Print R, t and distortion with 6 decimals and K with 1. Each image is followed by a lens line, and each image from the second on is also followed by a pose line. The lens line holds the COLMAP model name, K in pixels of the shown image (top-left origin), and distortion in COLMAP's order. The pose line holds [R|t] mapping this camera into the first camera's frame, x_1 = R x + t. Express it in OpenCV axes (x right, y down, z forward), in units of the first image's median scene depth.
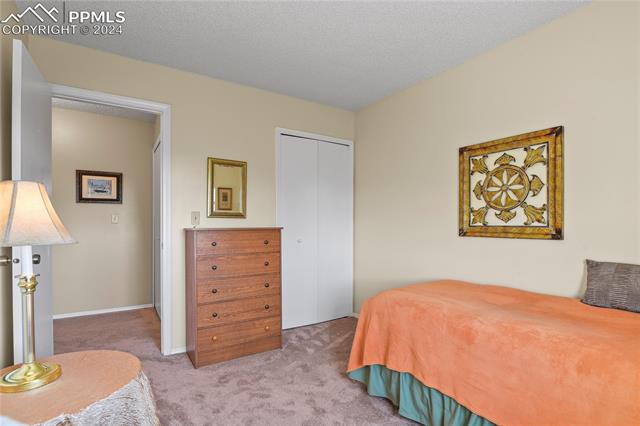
lens RADIAL K [[320.2, 0, 320.4], [0, 320.2, 218.1], [0, 0, 1]] dist [0.012589, 0.001233]
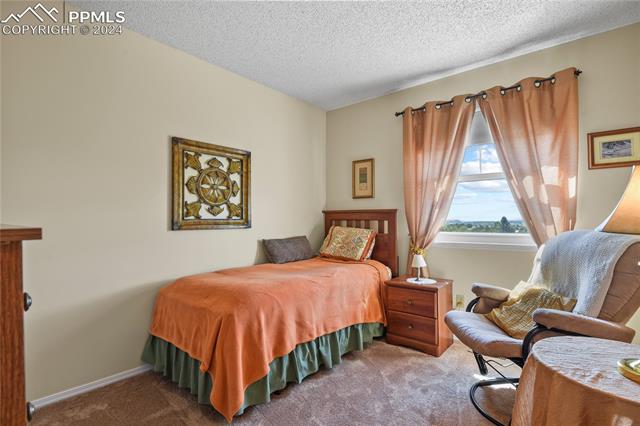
lens RADIAL K [[320.2, 0, 320.4], [0, 320.2, 215.1], [0, 0, 1]] dist [0.012589, 0.001233]
pose [[-0.287714, 0.019937, 0.957509, -0.650793], [-0.008363, 0.999693, -0.023328, 0.033411], [-0.957680, -0.014719, -0.287459, 0.949416]]
